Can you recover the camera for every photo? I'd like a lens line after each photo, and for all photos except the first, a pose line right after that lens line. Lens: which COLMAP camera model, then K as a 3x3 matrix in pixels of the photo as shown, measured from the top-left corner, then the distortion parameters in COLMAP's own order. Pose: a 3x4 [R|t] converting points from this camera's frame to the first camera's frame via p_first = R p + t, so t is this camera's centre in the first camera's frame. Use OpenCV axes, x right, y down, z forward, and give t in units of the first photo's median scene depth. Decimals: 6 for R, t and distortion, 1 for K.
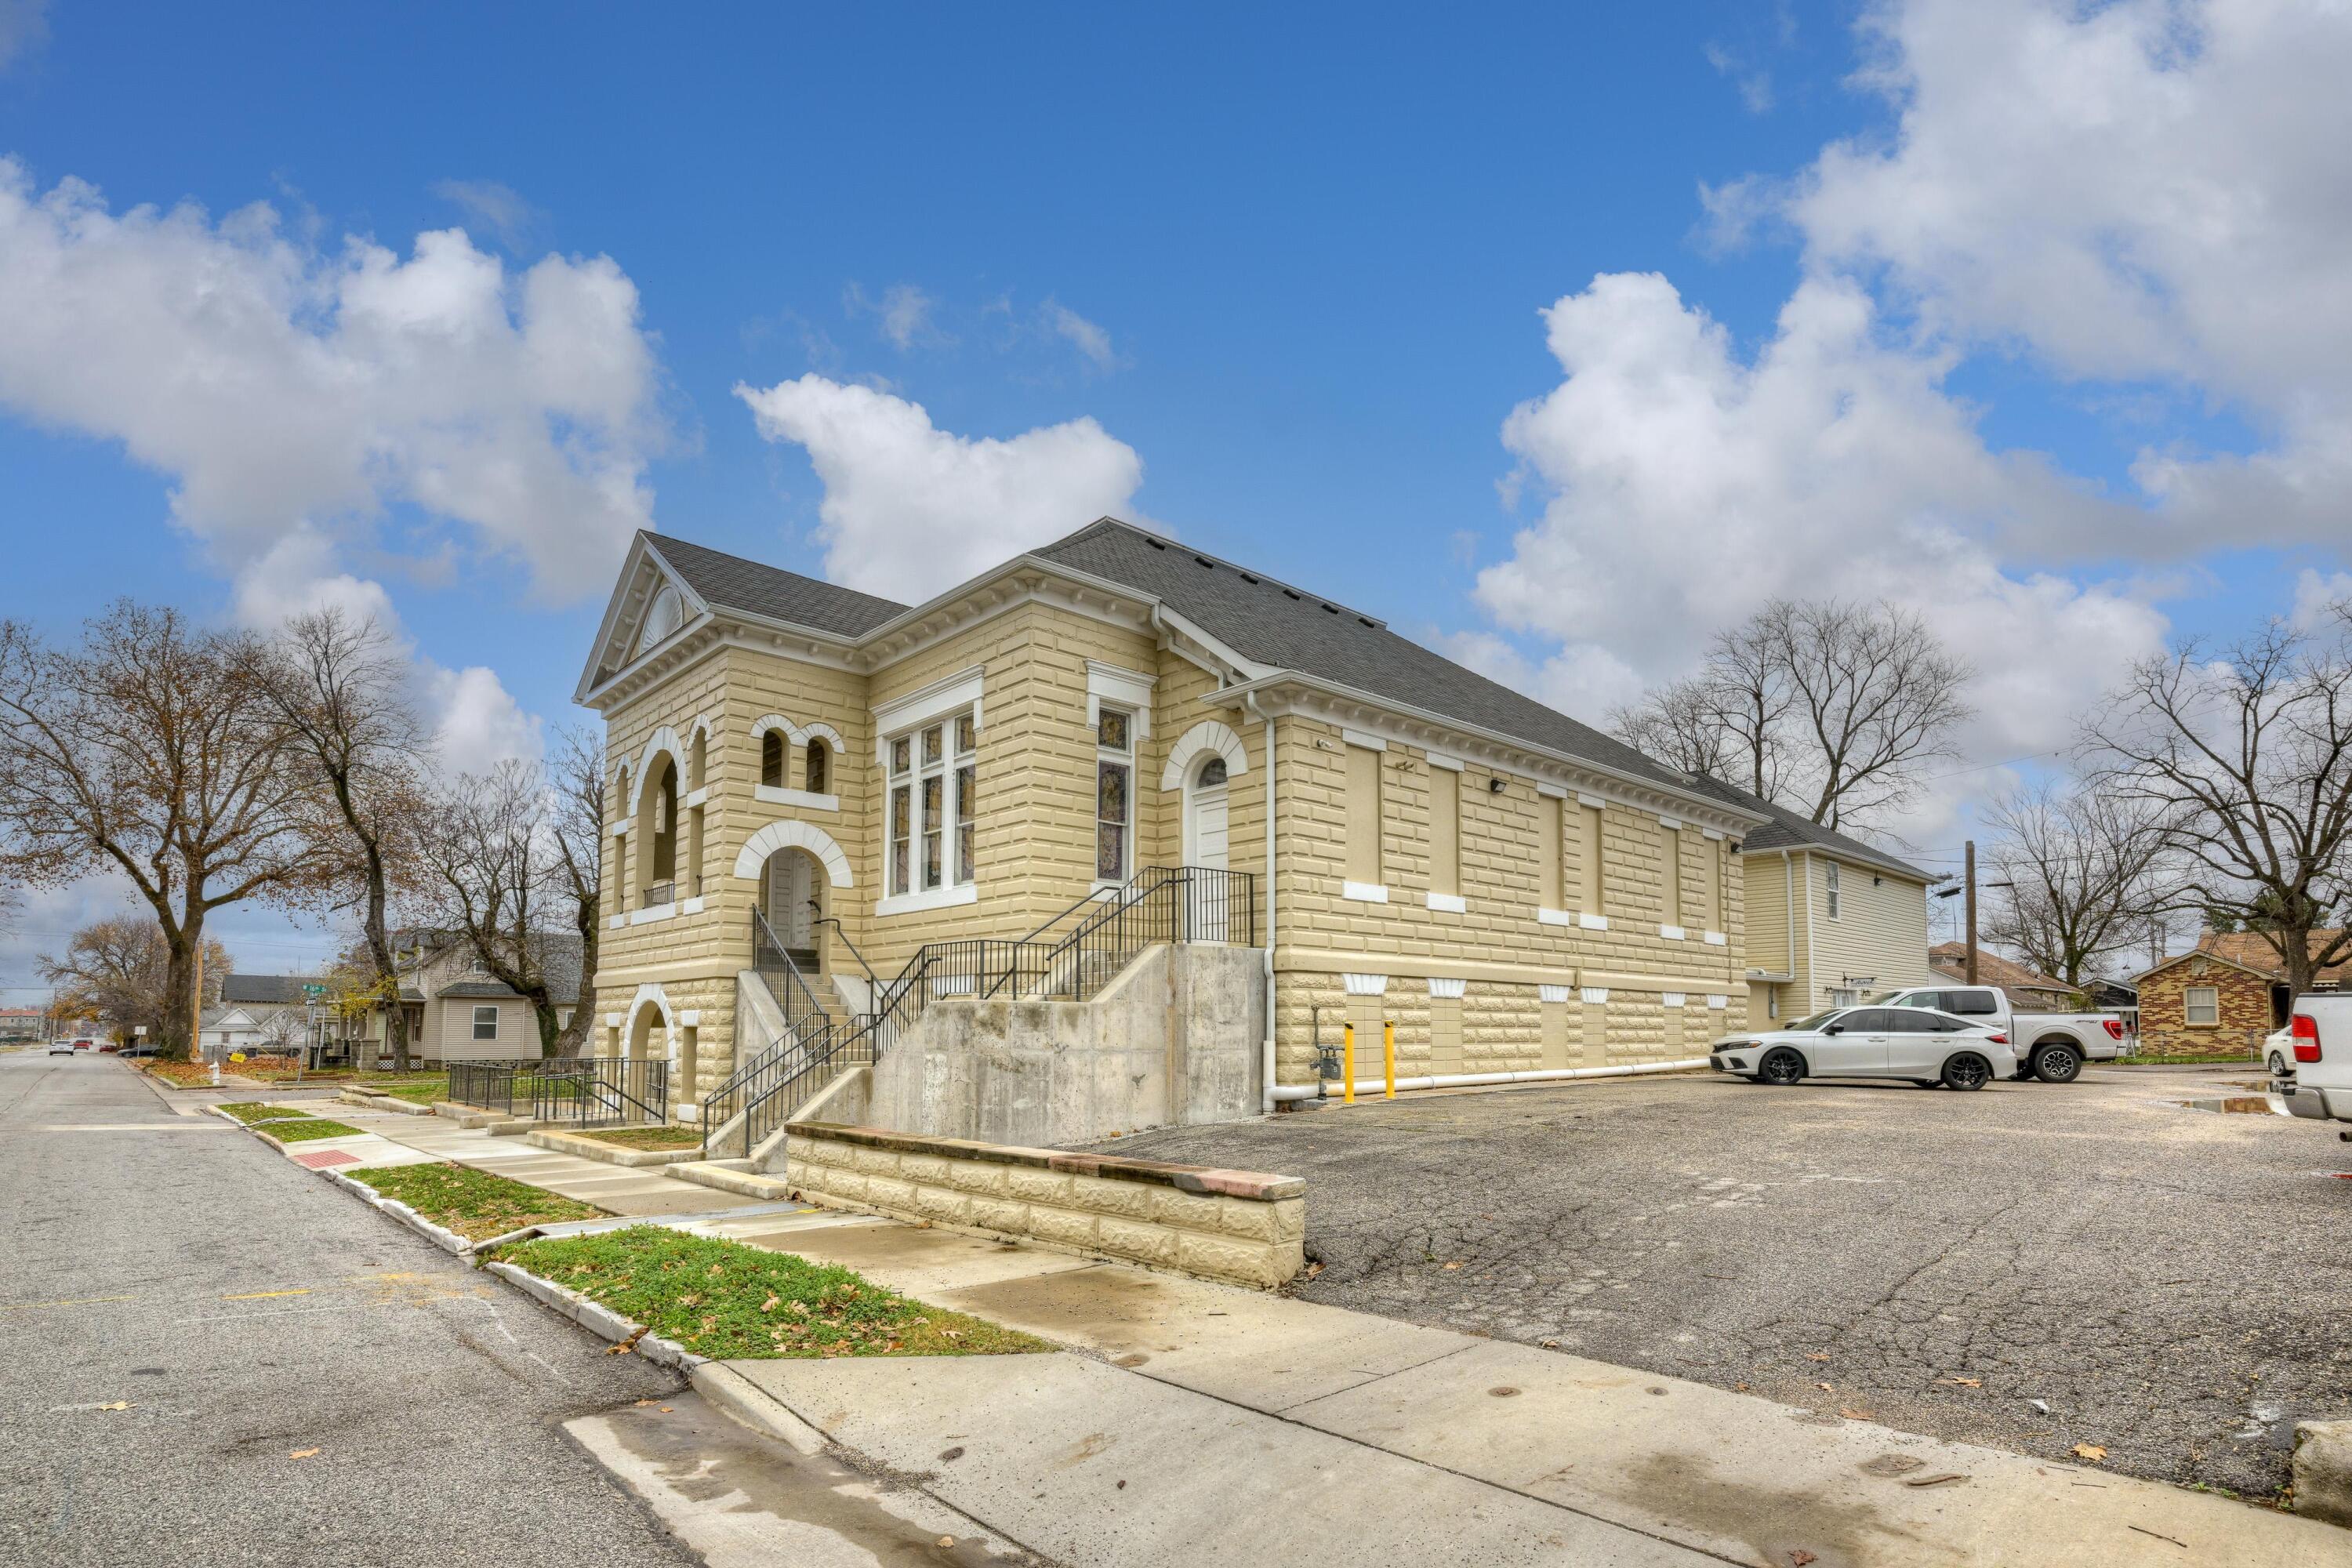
lens RADIAL K [[1120.8, 0, 1176.0], [0, 1120.8, 784.0], [0, 0, 1]] dist [-0.000496, 0.000056]
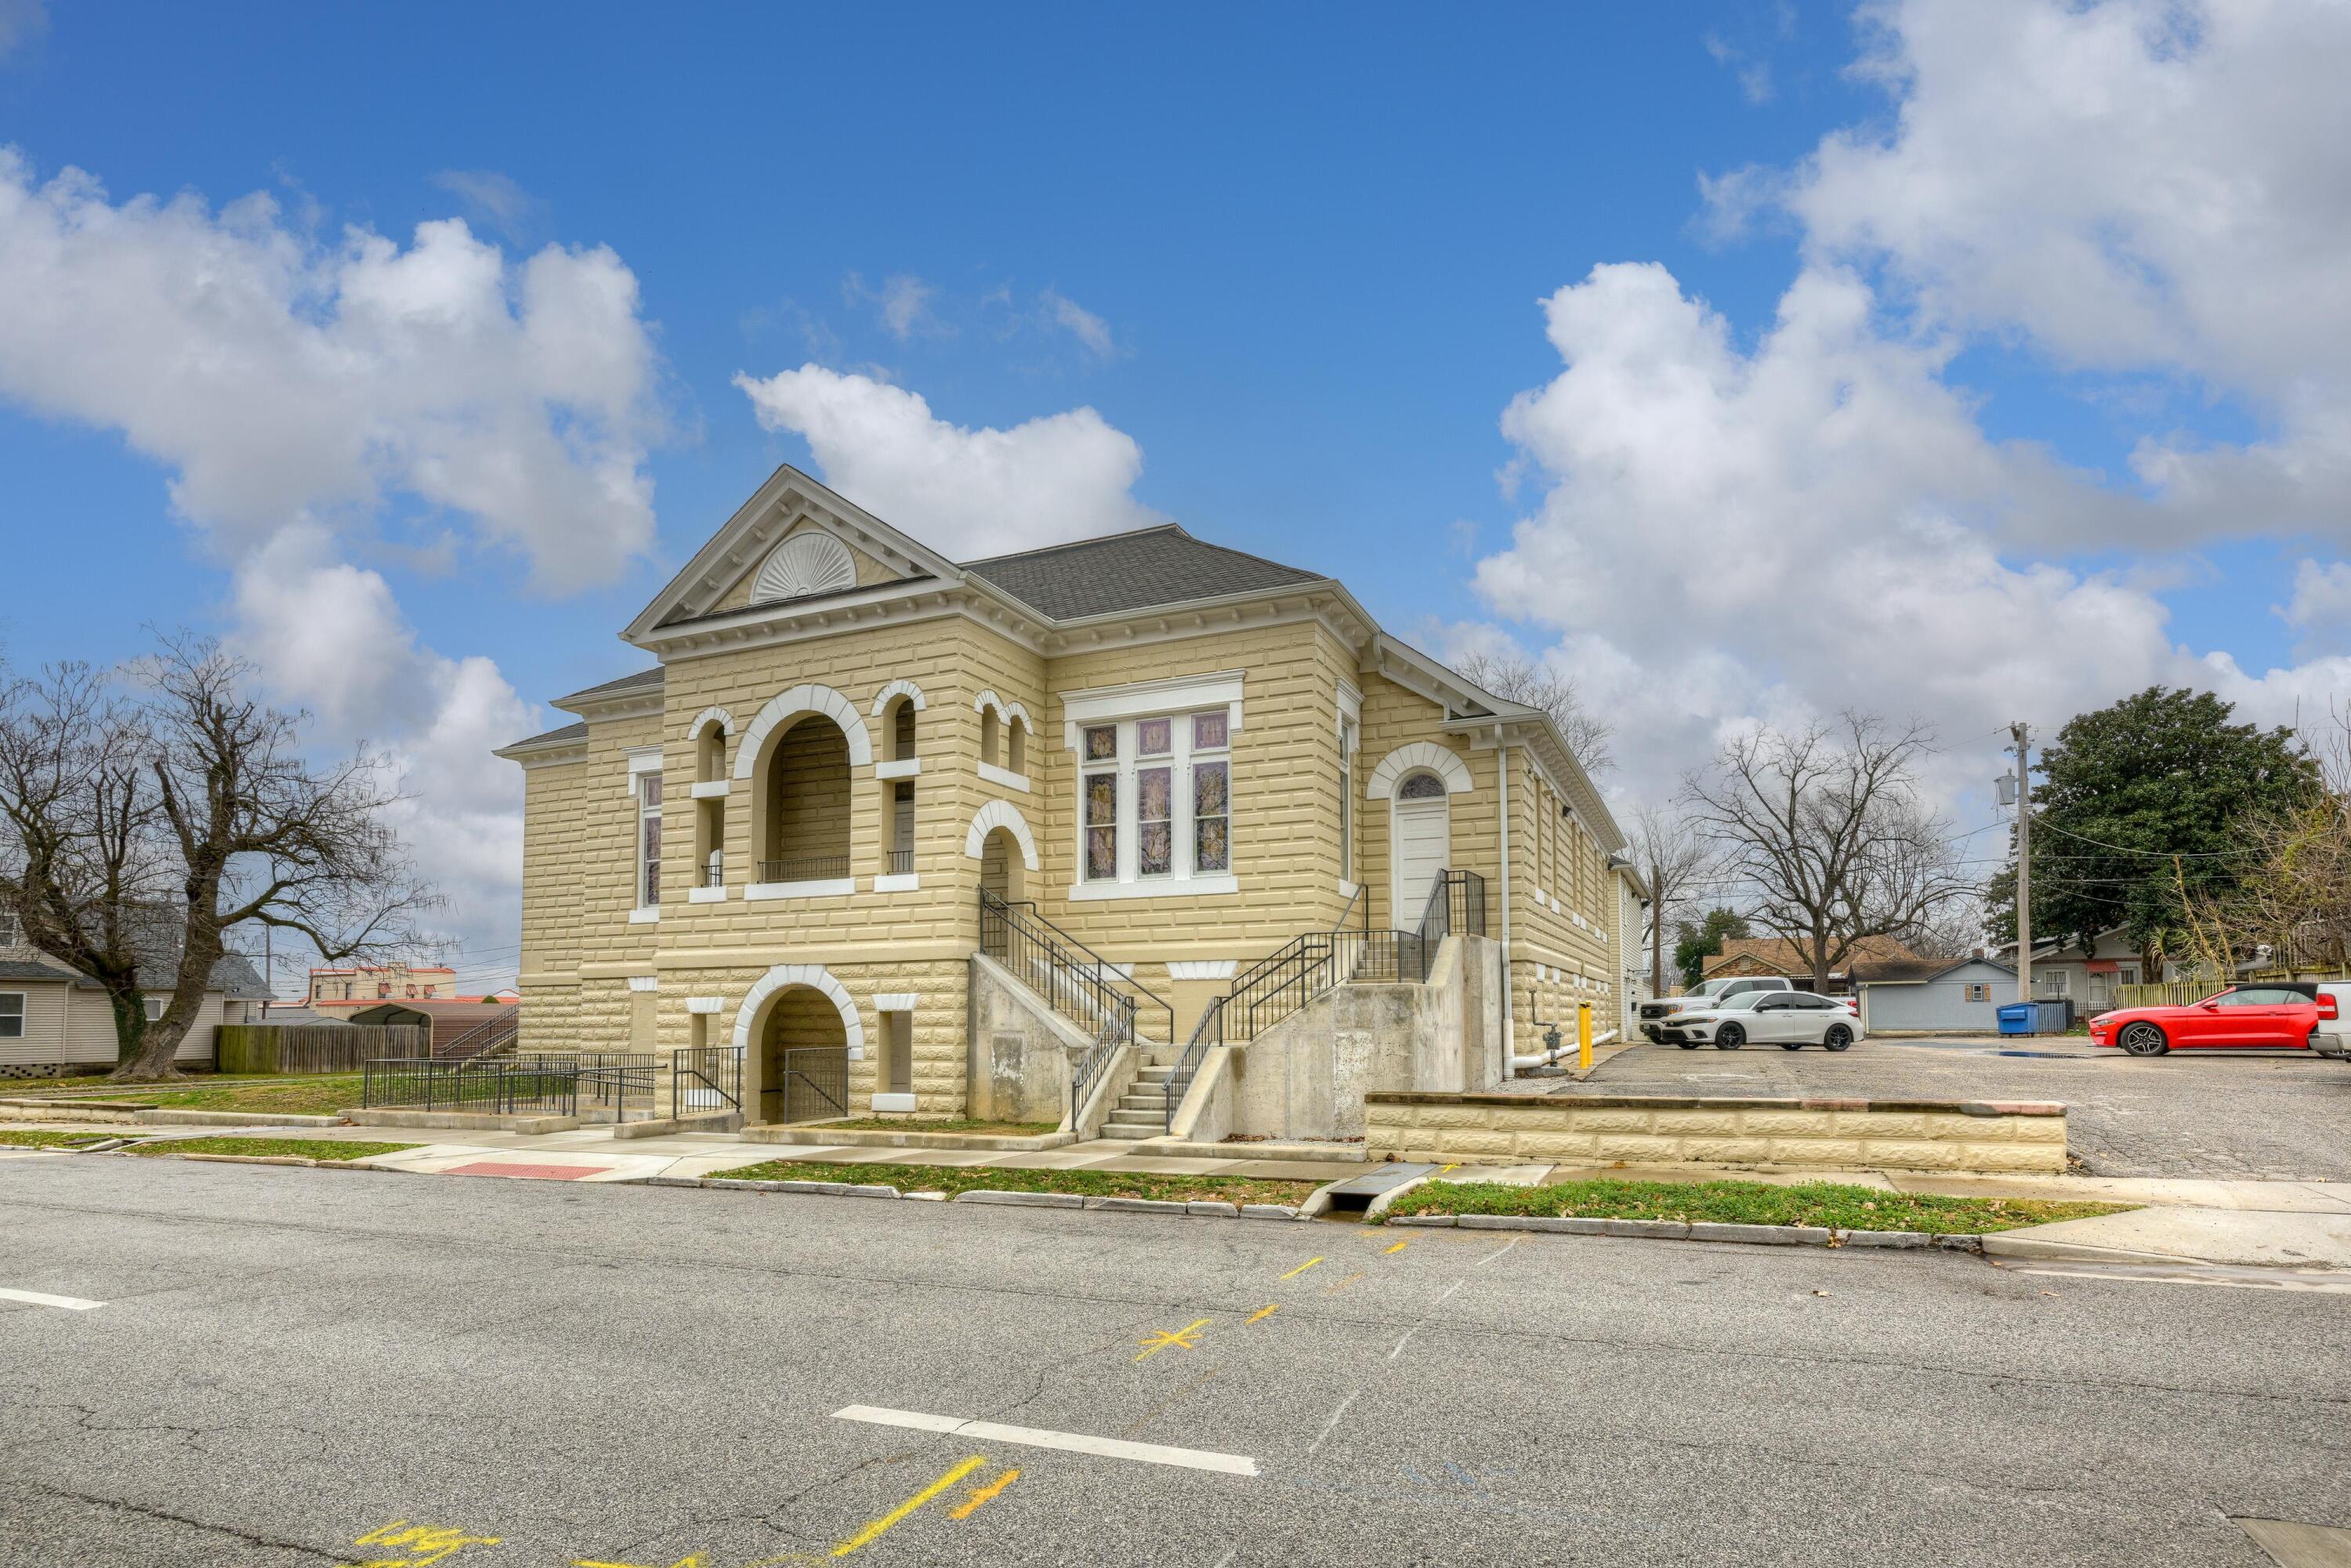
lens RADIAL K [[1135.9, 0, 1175.7], [0, 1135.9, 771.1], [0, 0, 1]] dist [-0.000635, 0.000828]
pose [[0.913246, 0.078493, 0.399775, -0.638082], [-0.079368, 0.996741, -0.014395, 0.010033], [-0.399602, -0.018583, 0.916500, 0.032503]]
